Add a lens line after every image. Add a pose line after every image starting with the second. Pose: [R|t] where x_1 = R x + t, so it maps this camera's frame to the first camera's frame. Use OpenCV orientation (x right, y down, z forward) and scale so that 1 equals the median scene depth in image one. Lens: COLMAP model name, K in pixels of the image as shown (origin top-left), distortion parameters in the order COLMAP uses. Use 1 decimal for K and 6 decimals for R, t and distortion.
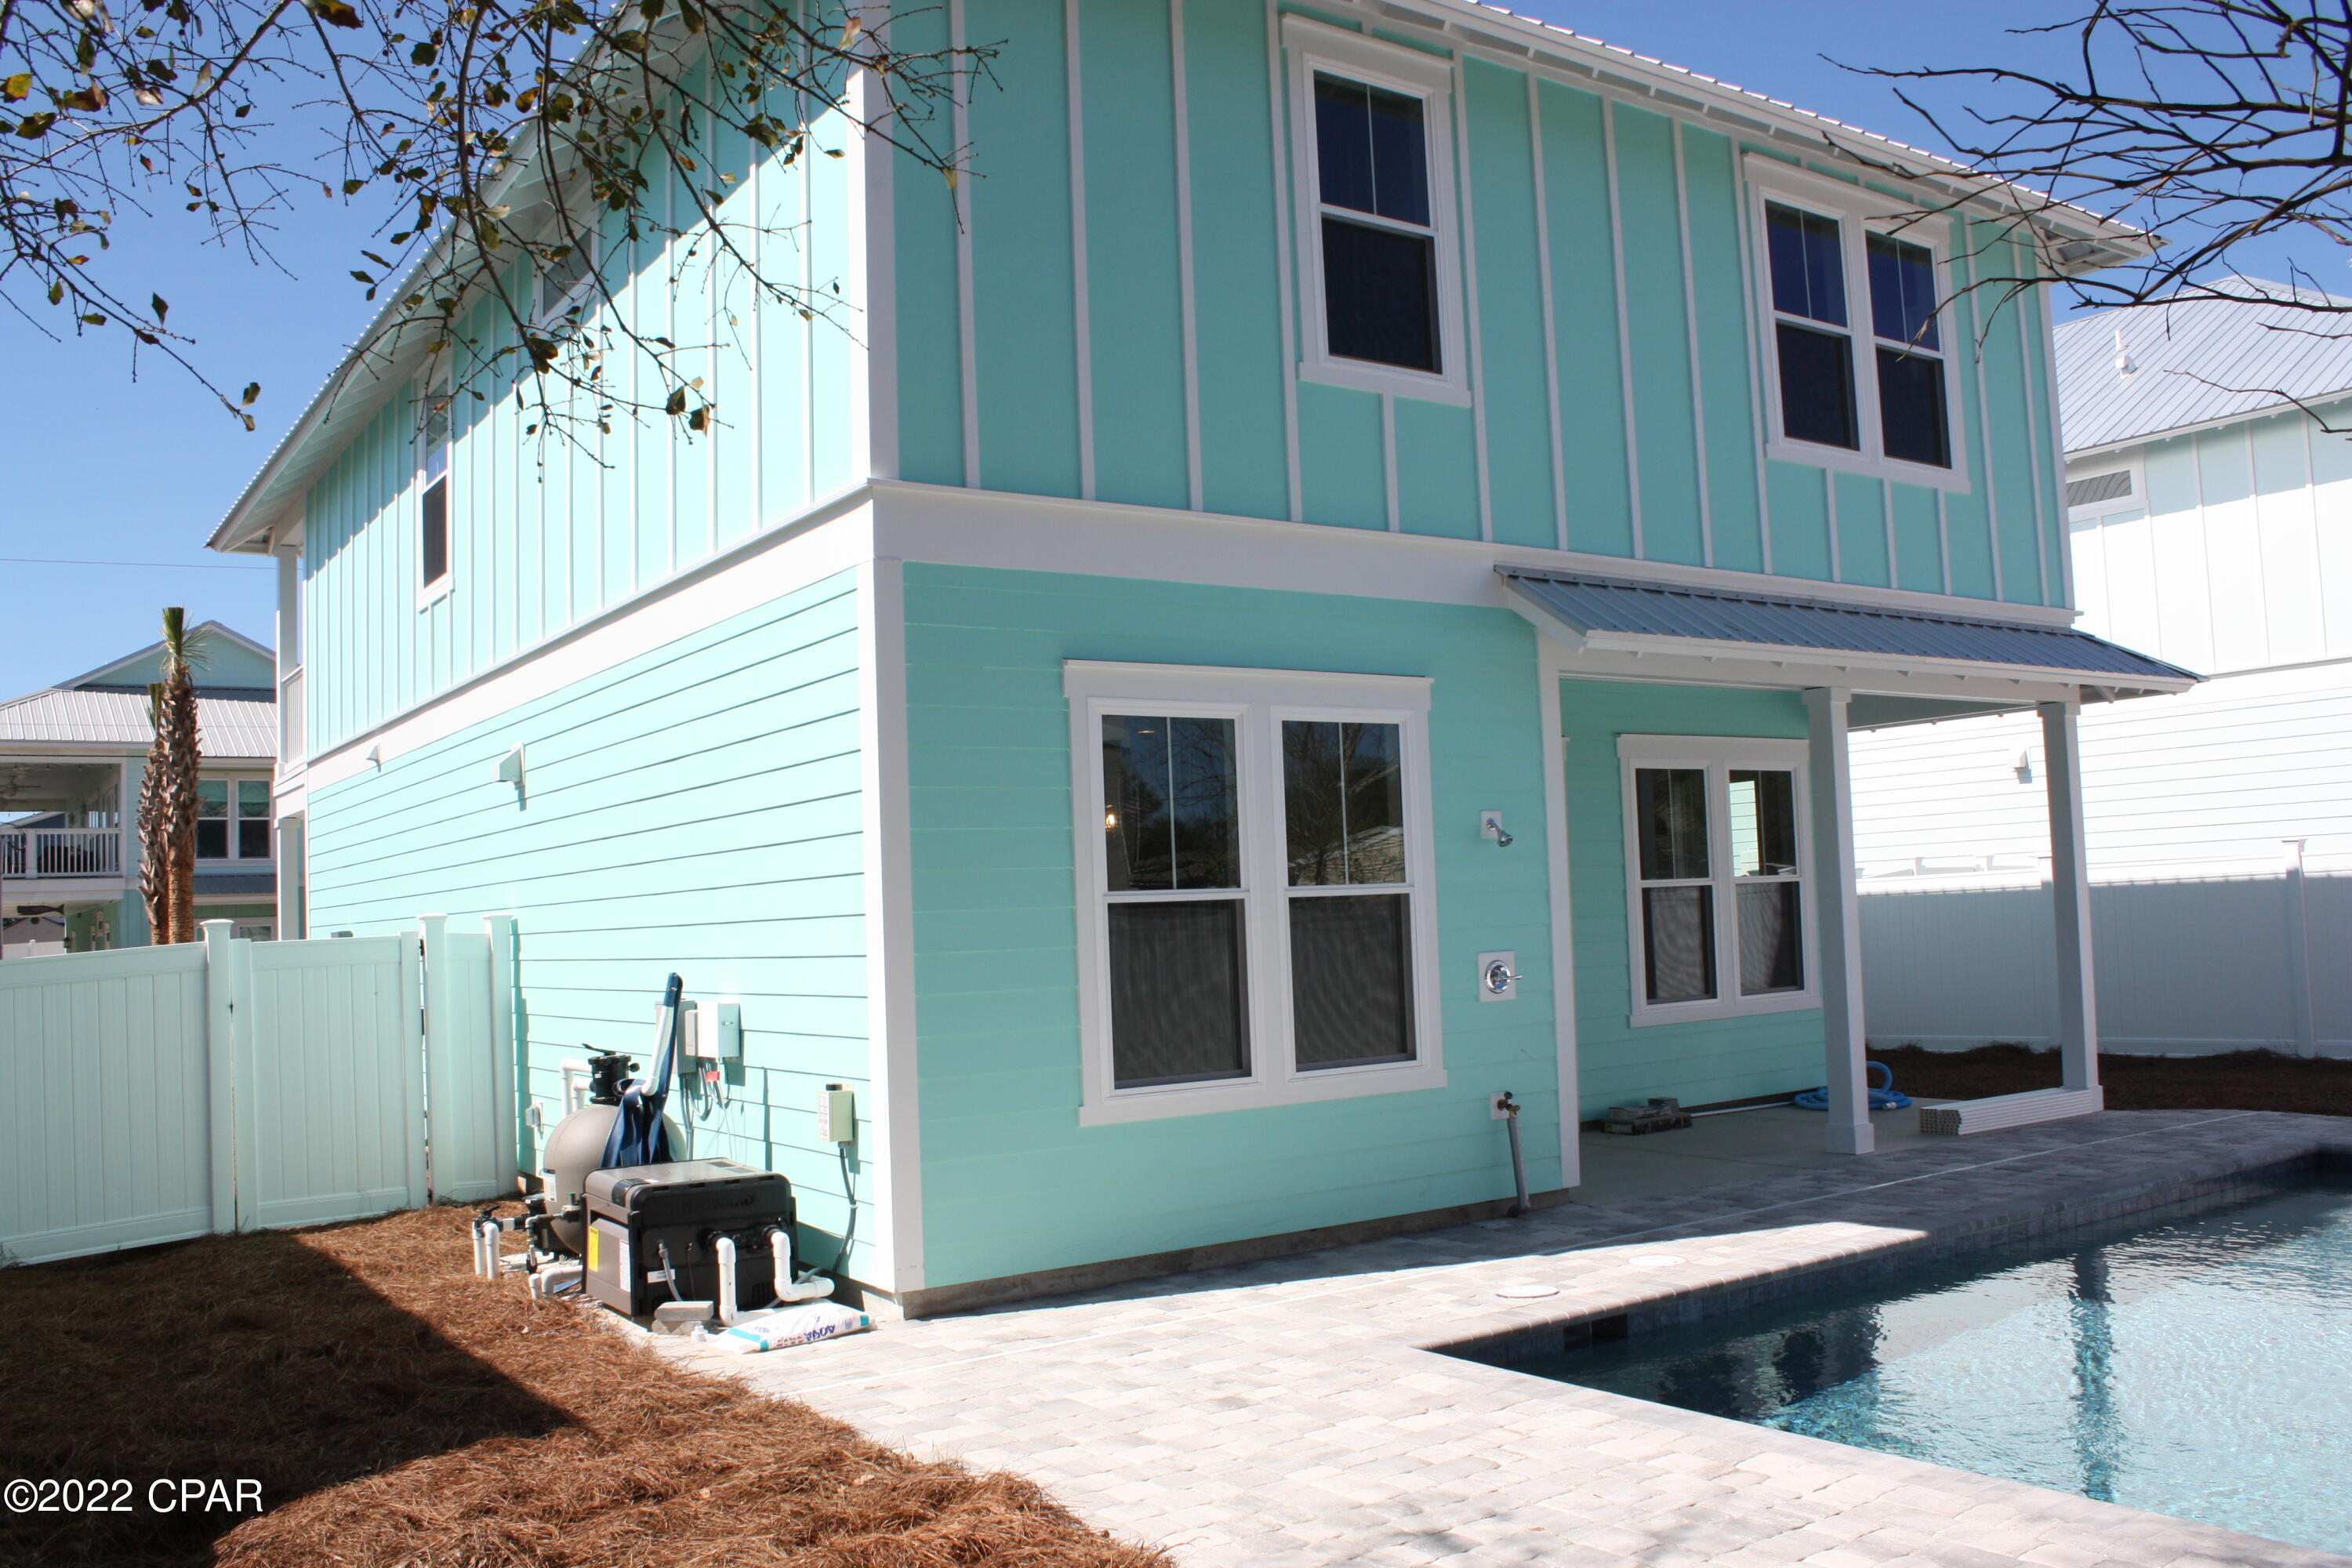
lens RADIAL K [[1883.1, 0, 1176.0], [0, 1883.1, 784.0], [0, 0, 1]] dist [-0.103489, -0.001391]
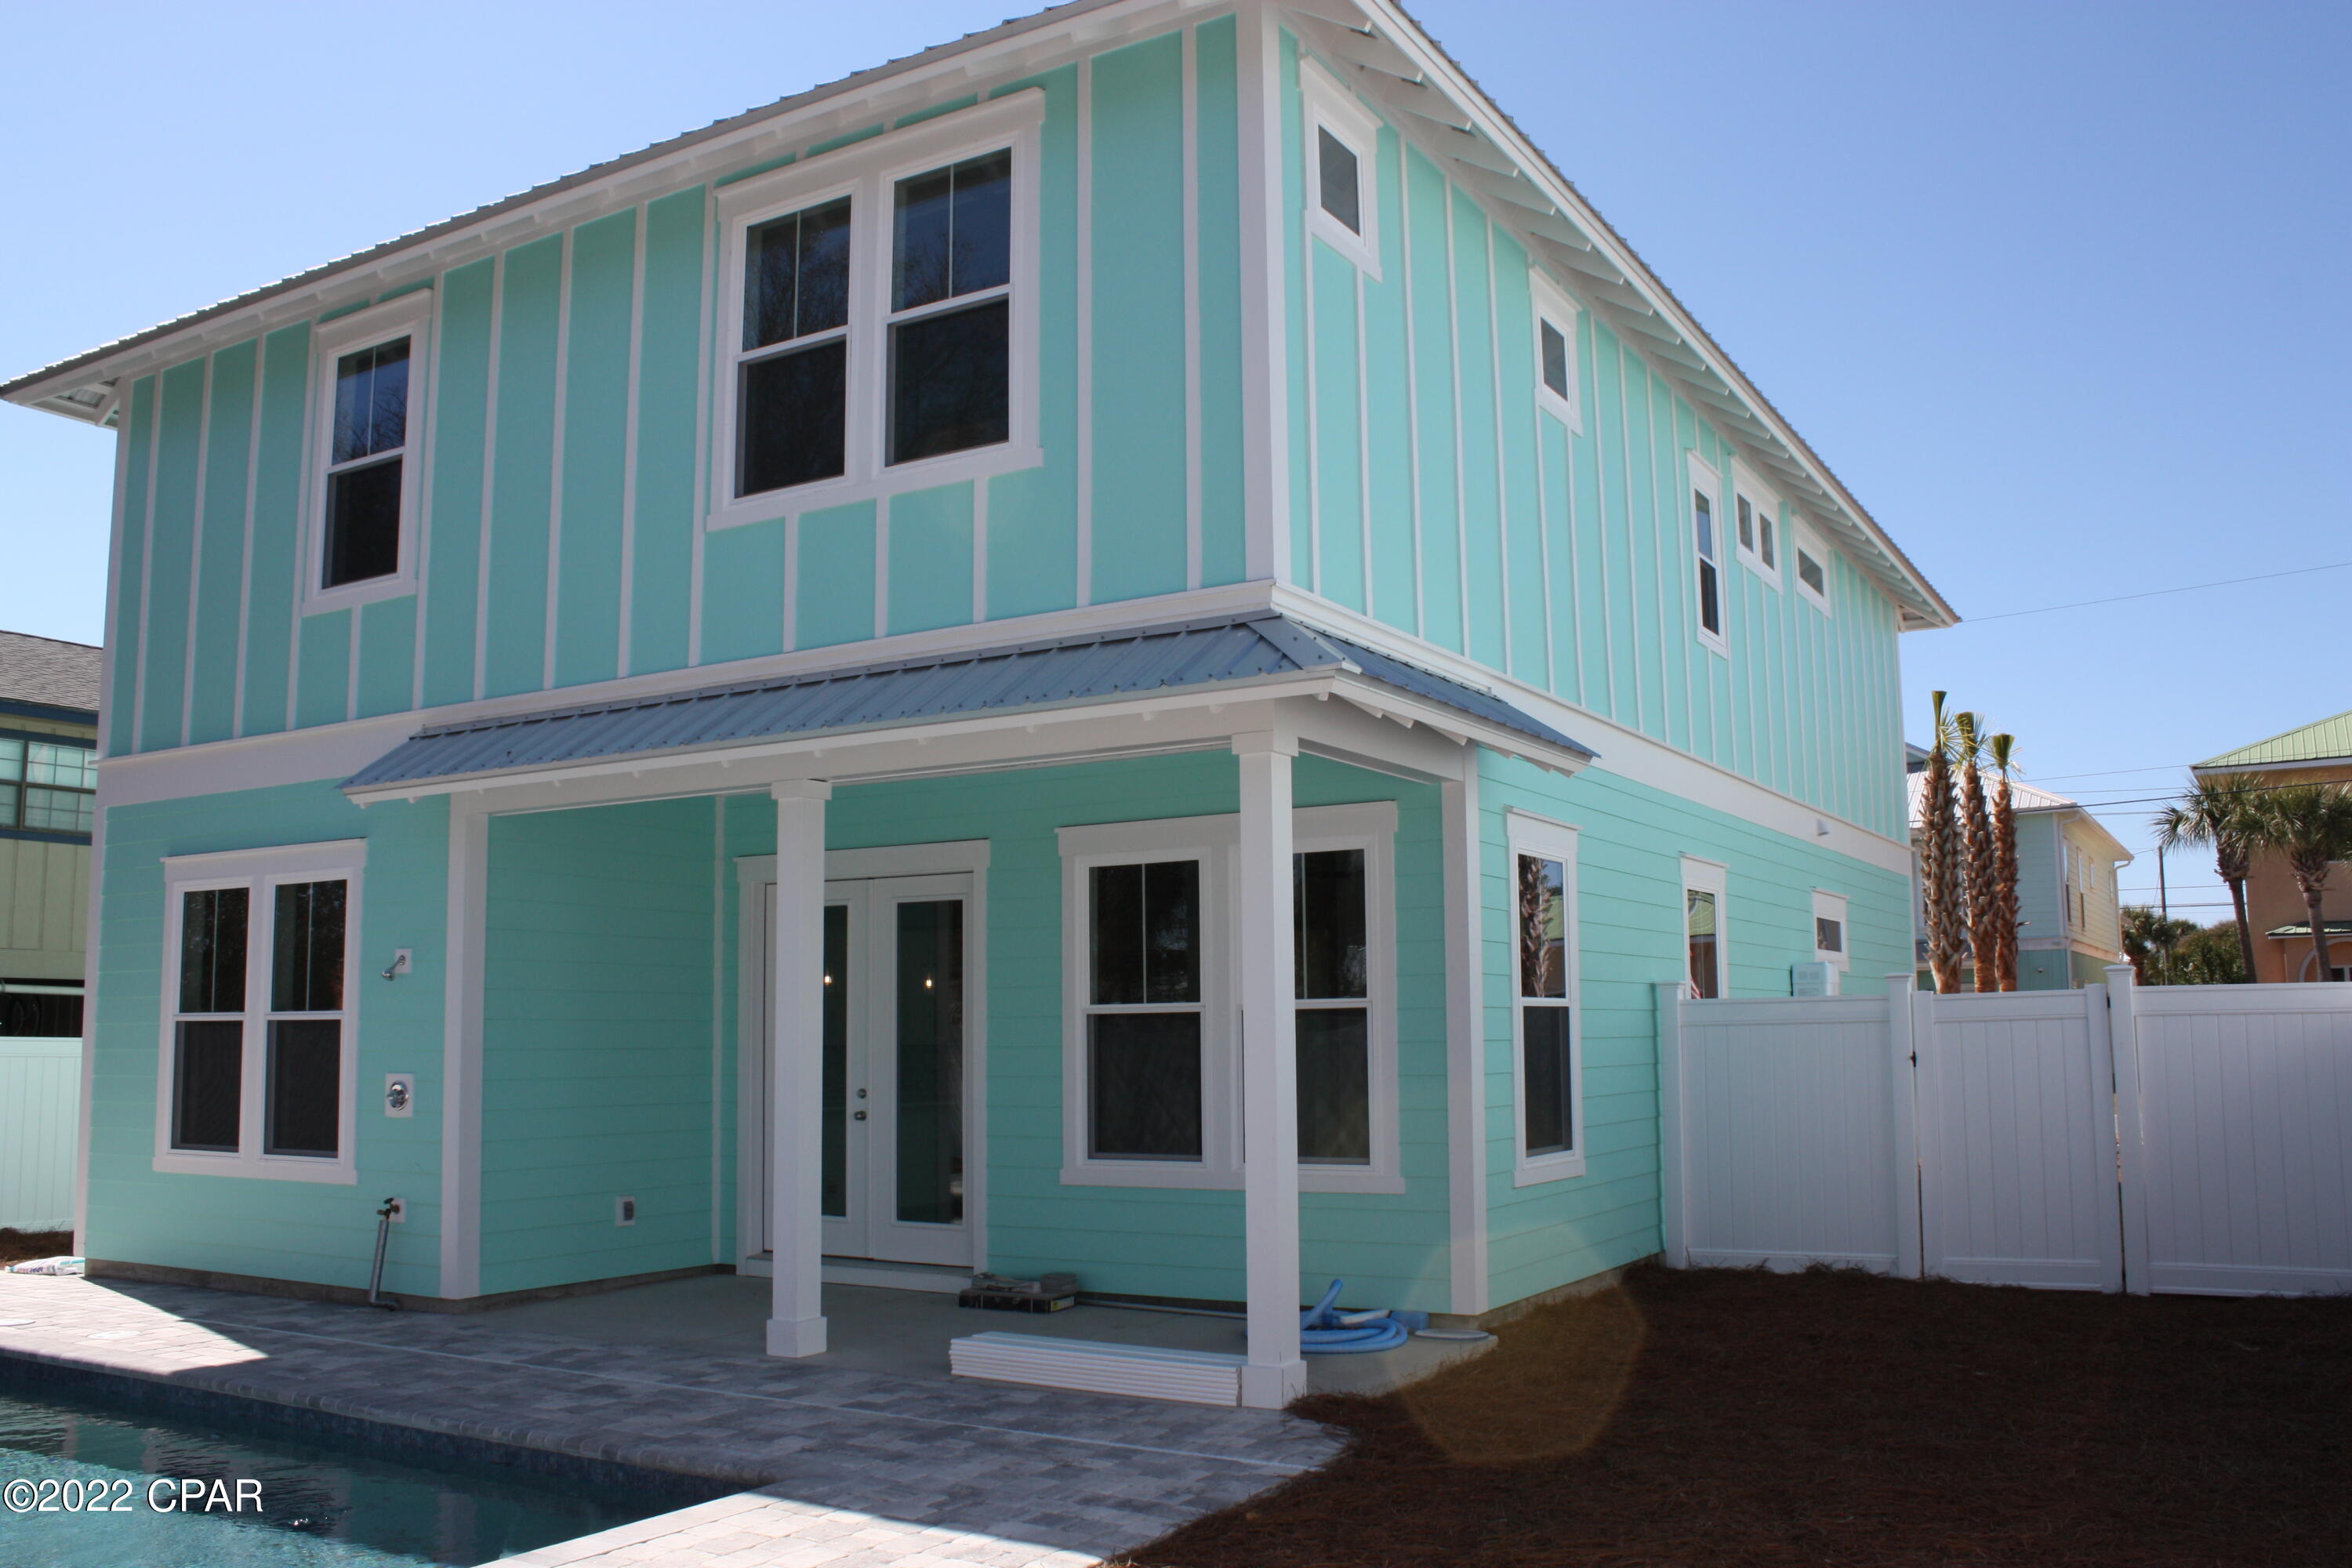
lens RADIAL K [[1956.4, 0, 1176.0], [0, 1956.4, 784.0], [0, 0, 1]] dist [-0.178003, 0.170474]
pose [[0.430025, -0.085106, -0.898797, 1.270210], [0.057838, 0.996099, -0.066647, 0.017107], [0.900962, -0.023324, 0.433270, 0.832491]]
